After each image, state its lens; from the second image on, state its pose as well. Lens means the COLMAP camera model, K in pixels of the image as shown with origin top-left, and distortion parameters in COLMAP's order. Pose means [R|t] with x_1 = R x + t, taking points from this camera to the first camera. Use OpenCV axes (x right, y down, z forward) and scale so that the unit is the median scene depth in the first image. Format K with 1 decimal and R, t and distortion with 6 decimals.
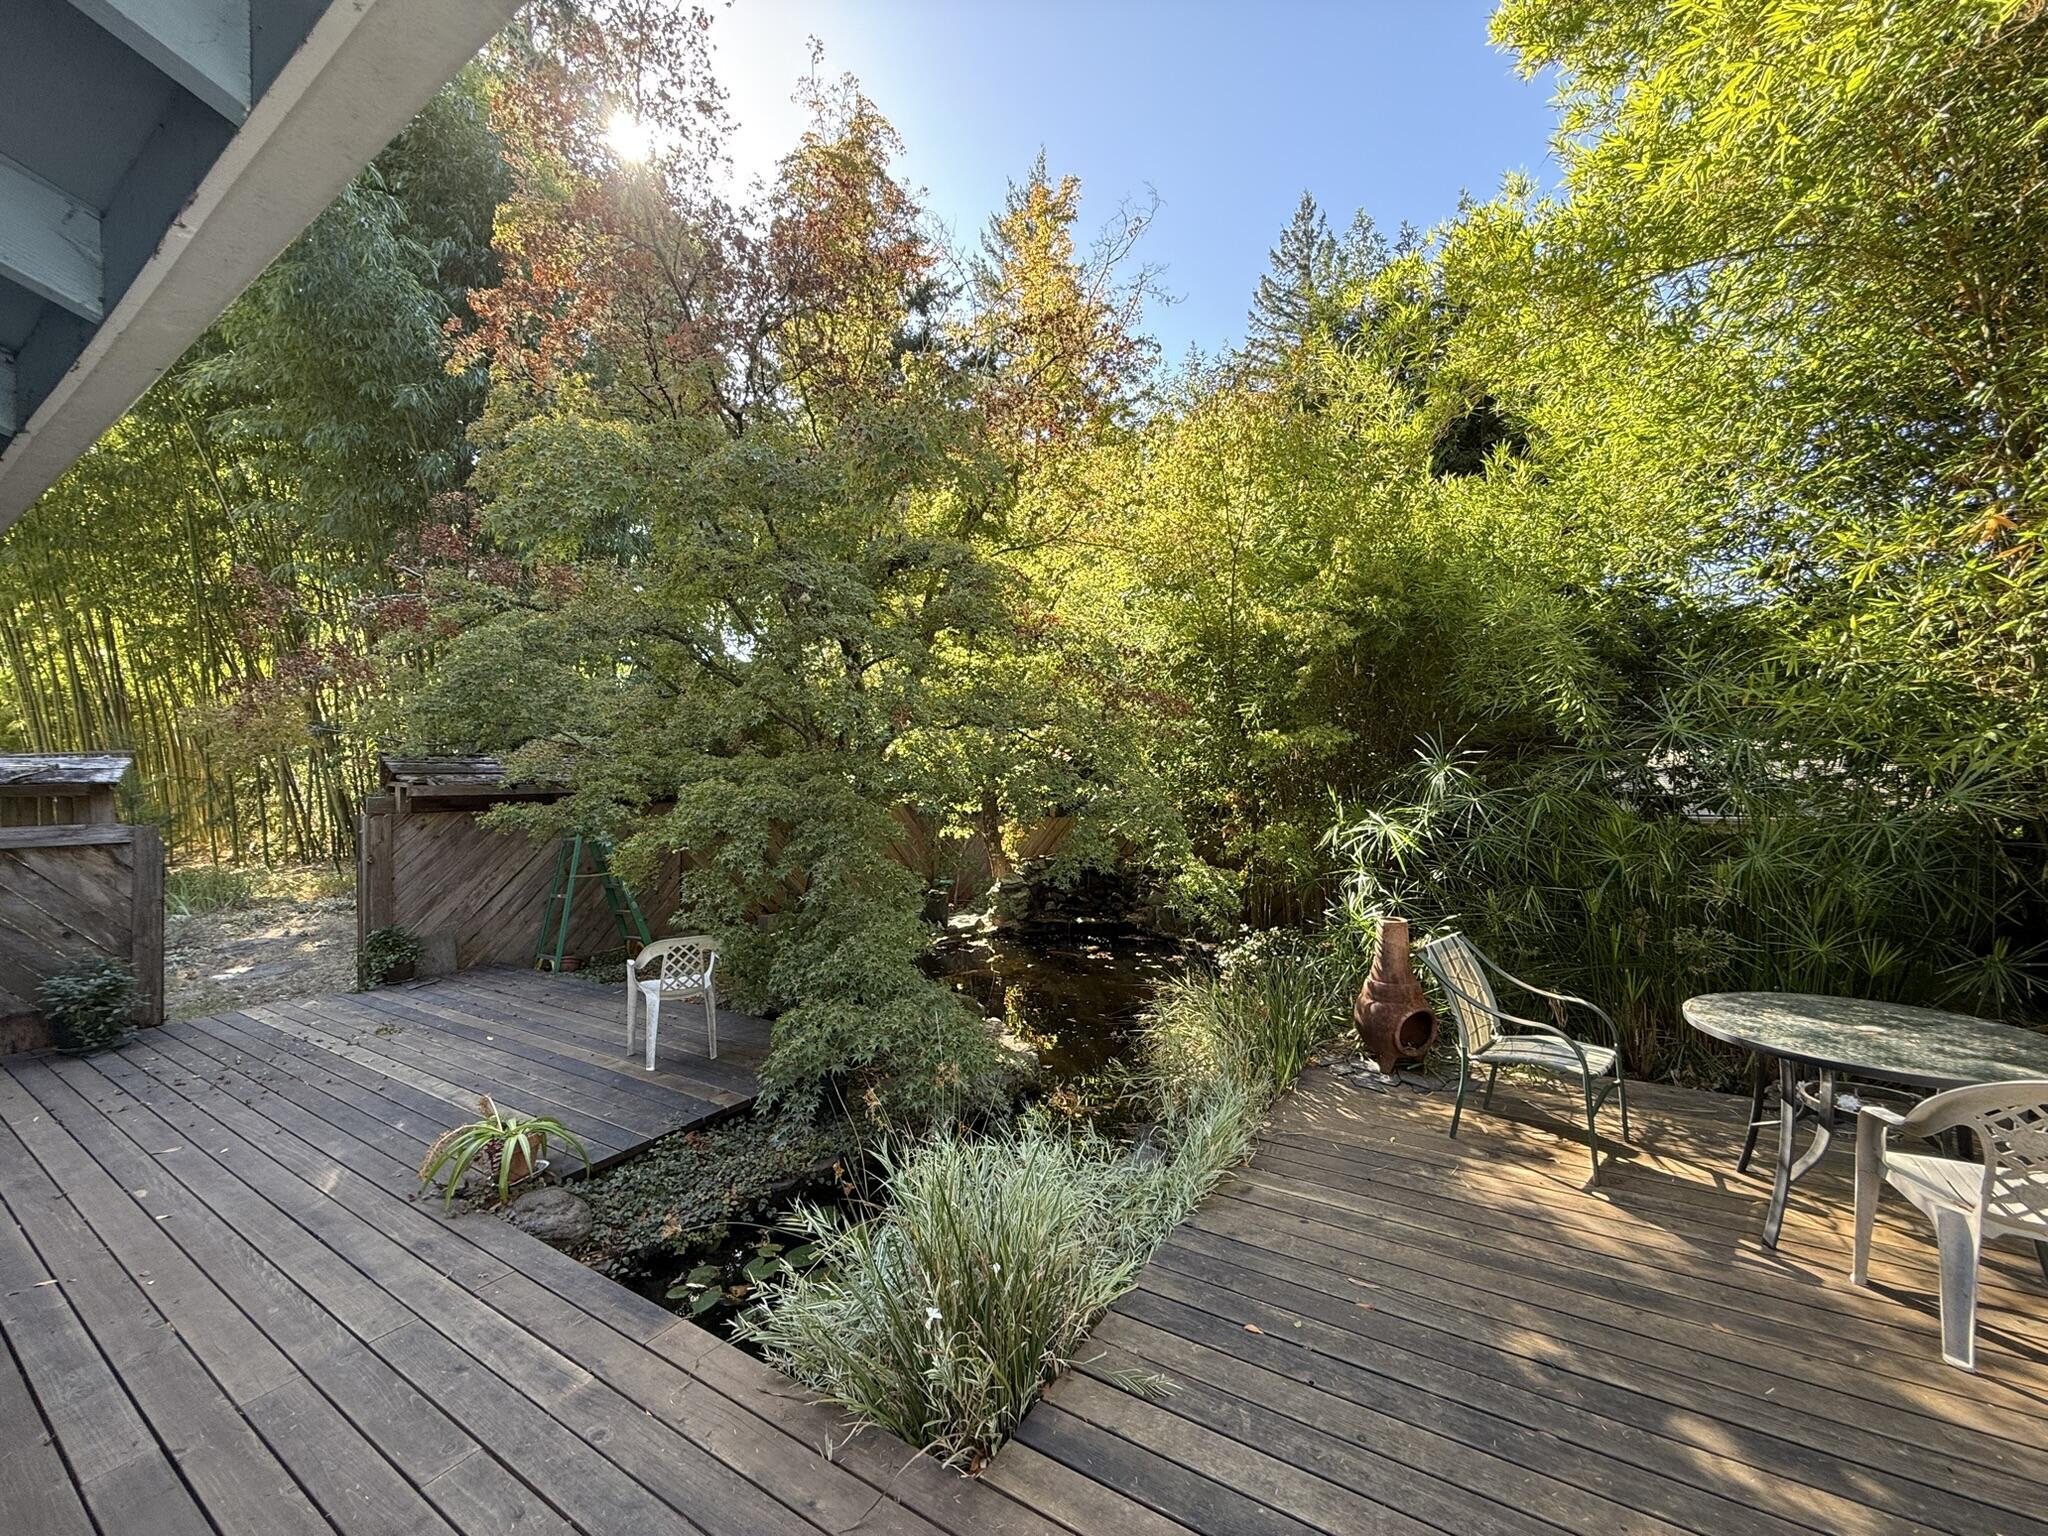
lens RADIAL K [[815.3, 0, 1017.8], [0, 815.3, 766.2], [0, 0, 1]] dist [-0.001598, 0.000167]
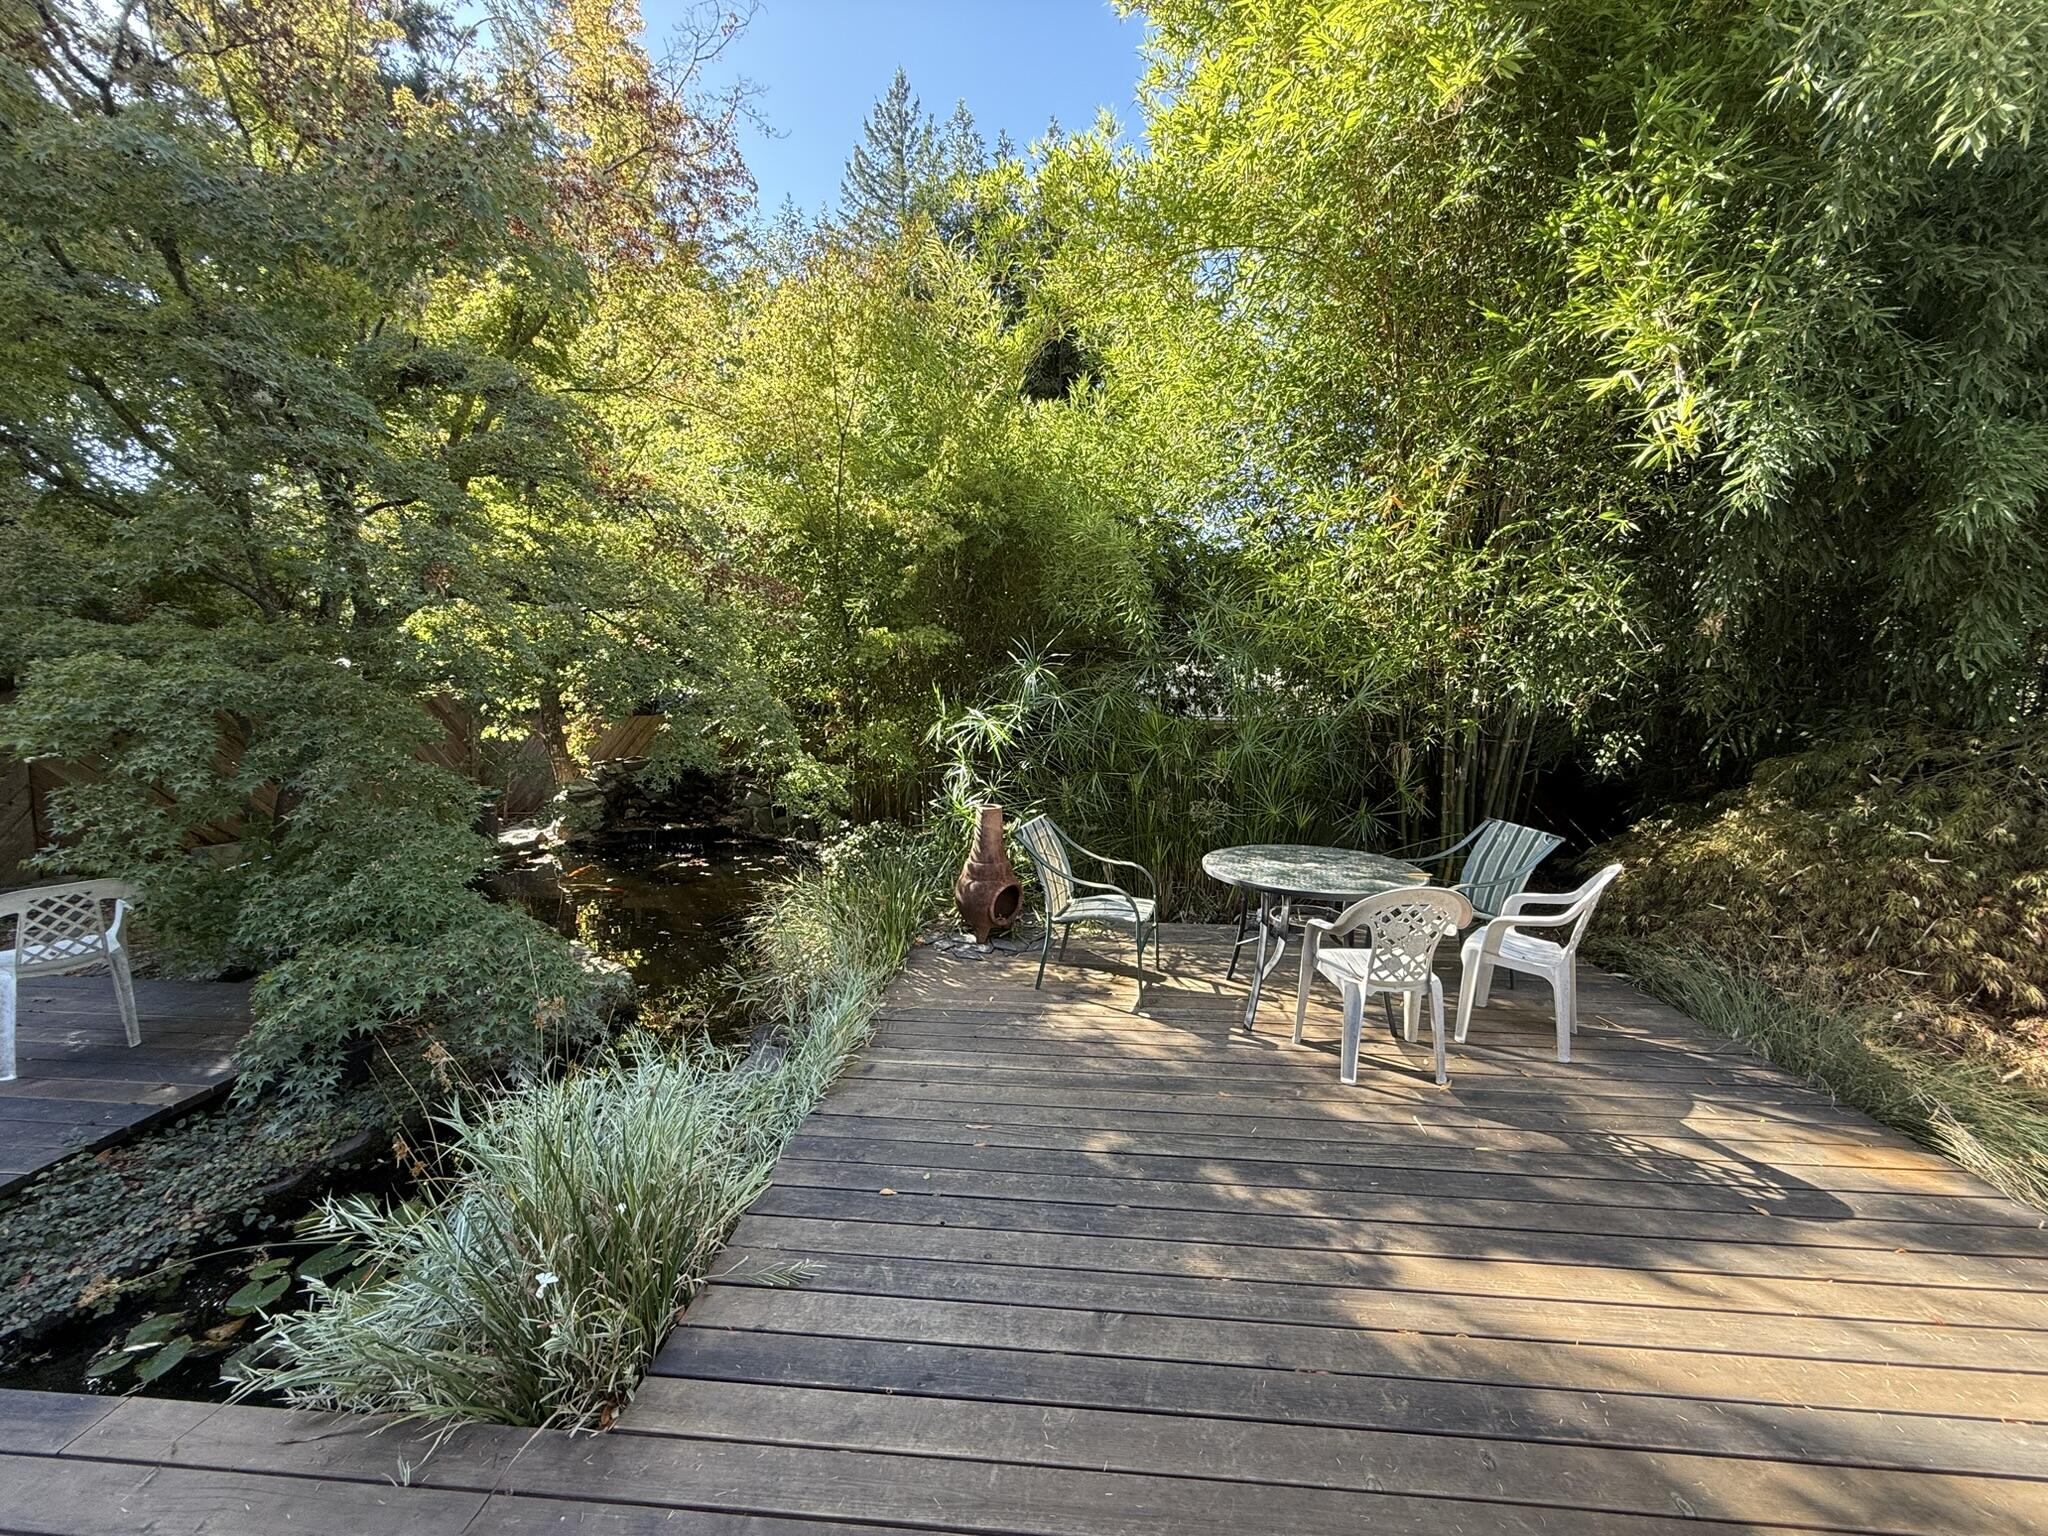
lens RADIAL K [[814.9, 0, 1018.9], [0, 814.9, 765.3], [0, 0, 1]] dist [-0.000159, 0.000005]
pose [[0.878316, -0.026517, 0.477344, -0.027330], [-0.030607, 0.993293, 0.111497, 0.010118], [-0.477099, -0.112540, 0.871614, 0.032598]]
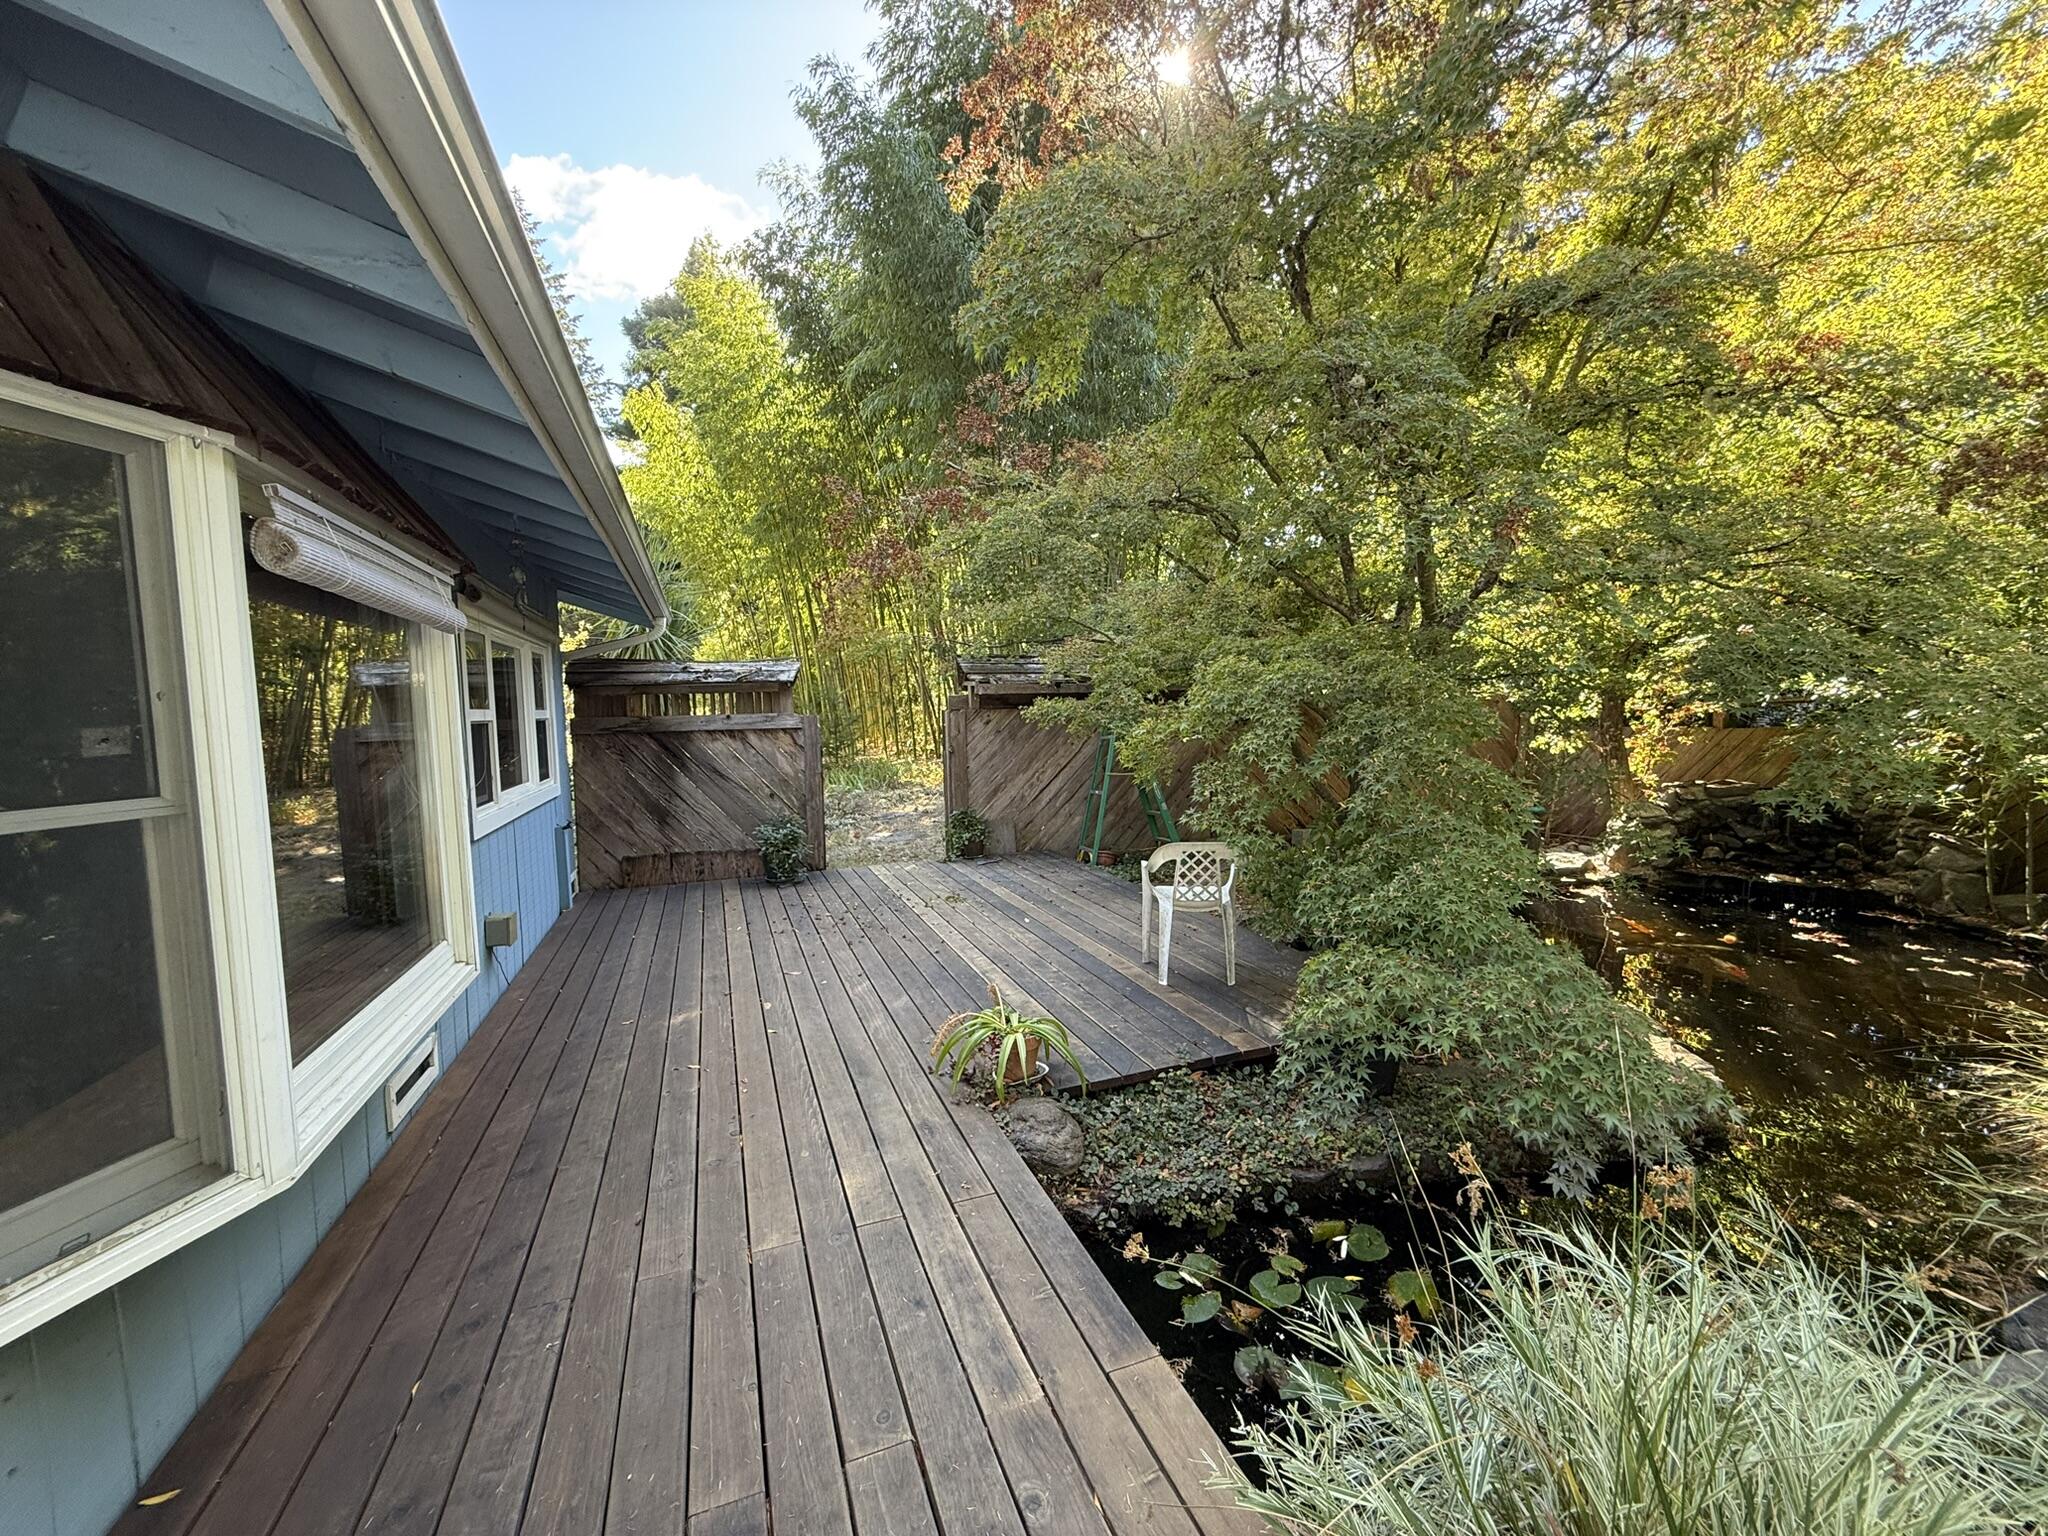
lens RADIAL K [[815.3, 0, 1017.8], [0, 815.3, 766.2], [0, 0, 1]] dist [-0.001598, 0.000167]
pose [[0.802438, 0.043931, -0.595116, -0.057171], [0.016611, 0.995256, 0.095867, 0.046742], [0.596504, -0.086813, 0.797901, 0.216599]]
